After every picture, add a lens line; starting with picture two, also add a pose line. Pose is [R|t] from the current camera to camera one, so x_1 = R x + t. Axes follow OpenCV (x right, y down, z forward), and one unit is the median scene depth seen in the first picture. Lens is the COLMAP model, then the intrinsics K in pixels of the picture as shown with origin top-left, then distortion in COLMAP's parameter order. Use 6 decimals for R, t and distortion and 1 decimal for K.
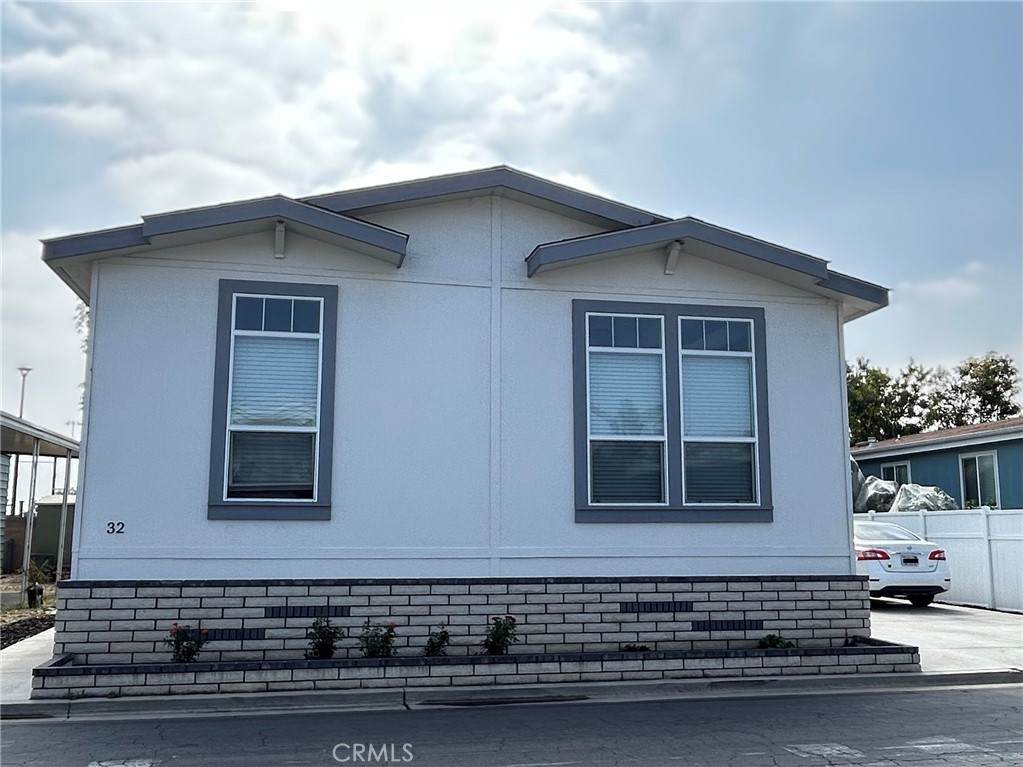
lens RADIAL K [[967.0, 0, 511.5], [0, 967.0, 383.5], [0, 0, 1]] dist [0.005442, -0.009077]
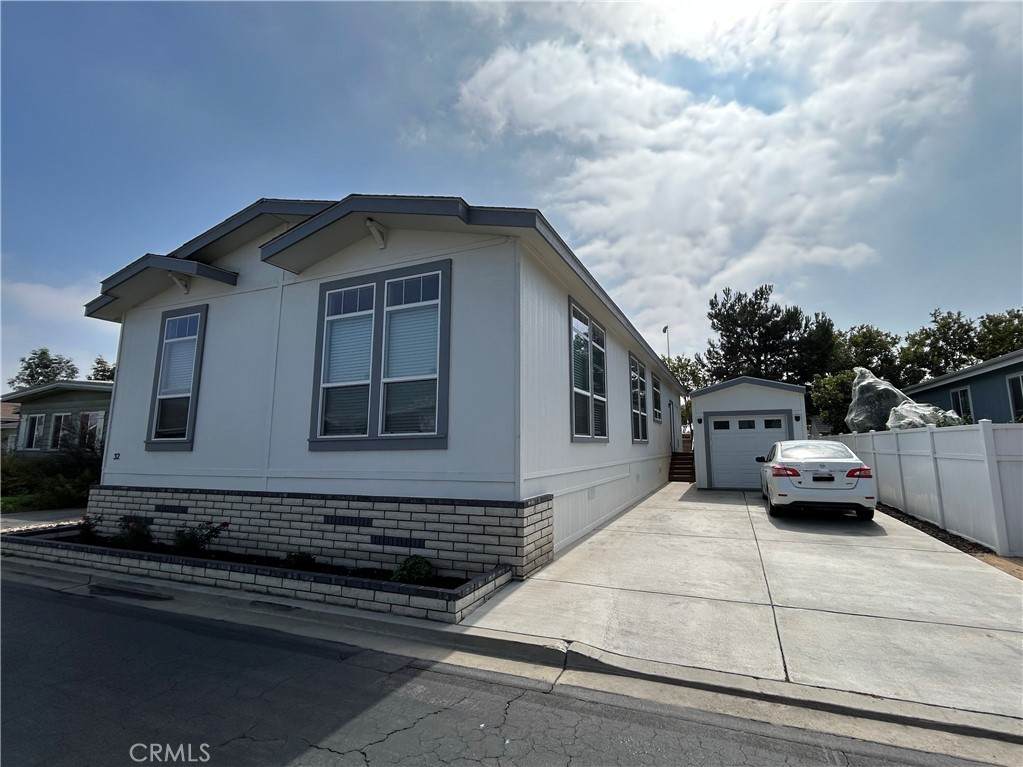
lens RADIAL K [[454.6, 0, 555.8], [0, 454.6, 380.6], [0, 0, 1]] dist [-0.011608, 0.005689]
pose [[0.840564, -0.087902, -0.534532, 0.691599], [0.093025, 0.995511, -0.017425, 0.091385], [0.533664, -0.035078, 0.844969, 0.671017]]
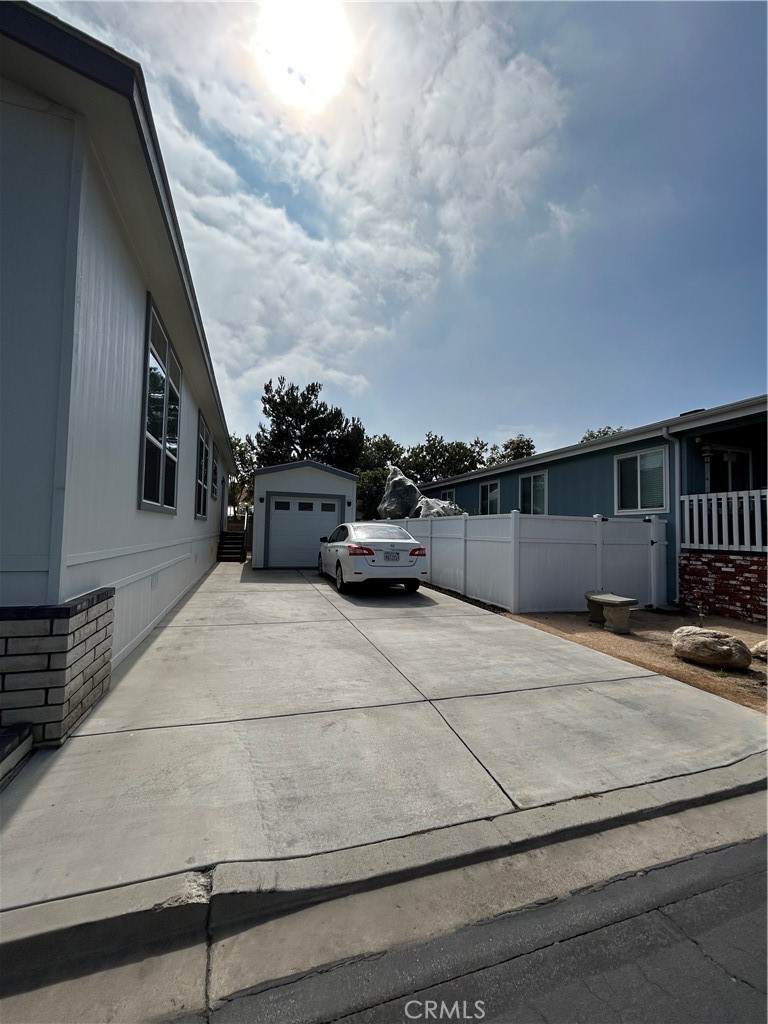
lens RADIAL K [[416.5, 0, 386.0], [0, 416.5, 514.3], [0, 0, 1]] dist [-0.000736, 0.000768]
pose [[0.993847, 0.023802, 0.108178, 0.548545], [-0.035911, 0.993126, 0.111404, 0.121359], [-0.104783, -0.114603, 0.987870, 0.804380]]
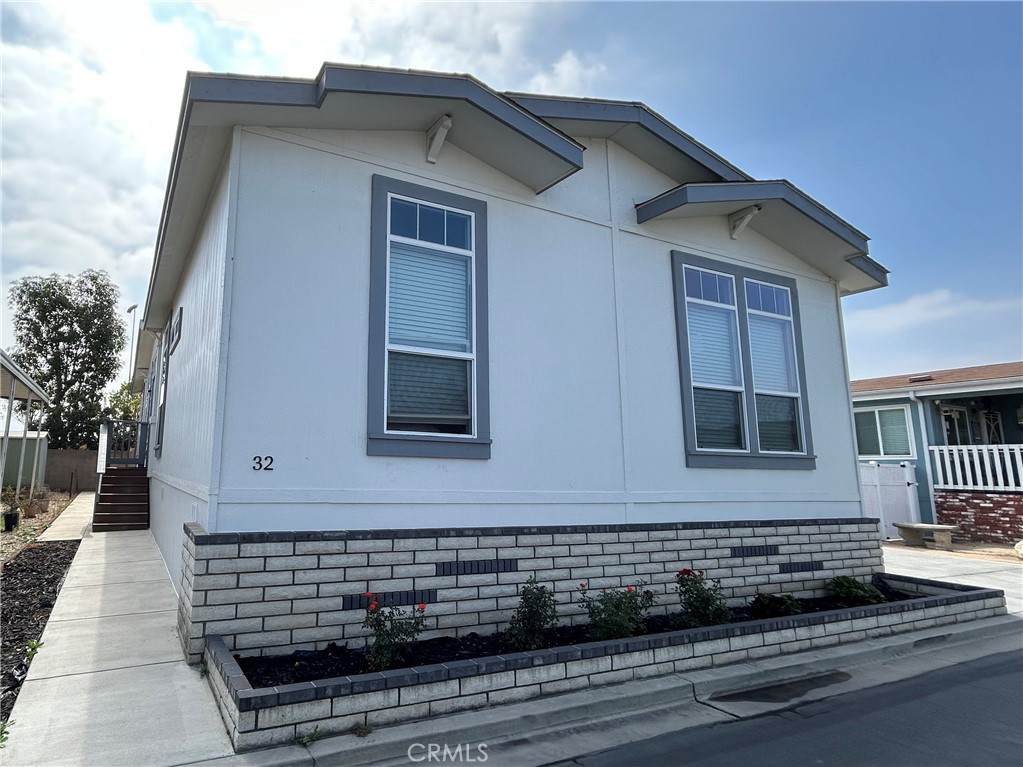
lens RADIAL K [[556.0, 0, 354.5], [0, 556.0, 378.7], [0, 0, 1]] dist [-0.000737, -0.000836]
pose [[0.979433, 0.052063, 0.194937, -0.394083], [-0.051799, 0.998637, -0.006455, 0.074681], [-0.195007, -0.003776, 0.980795, 0.508237]]
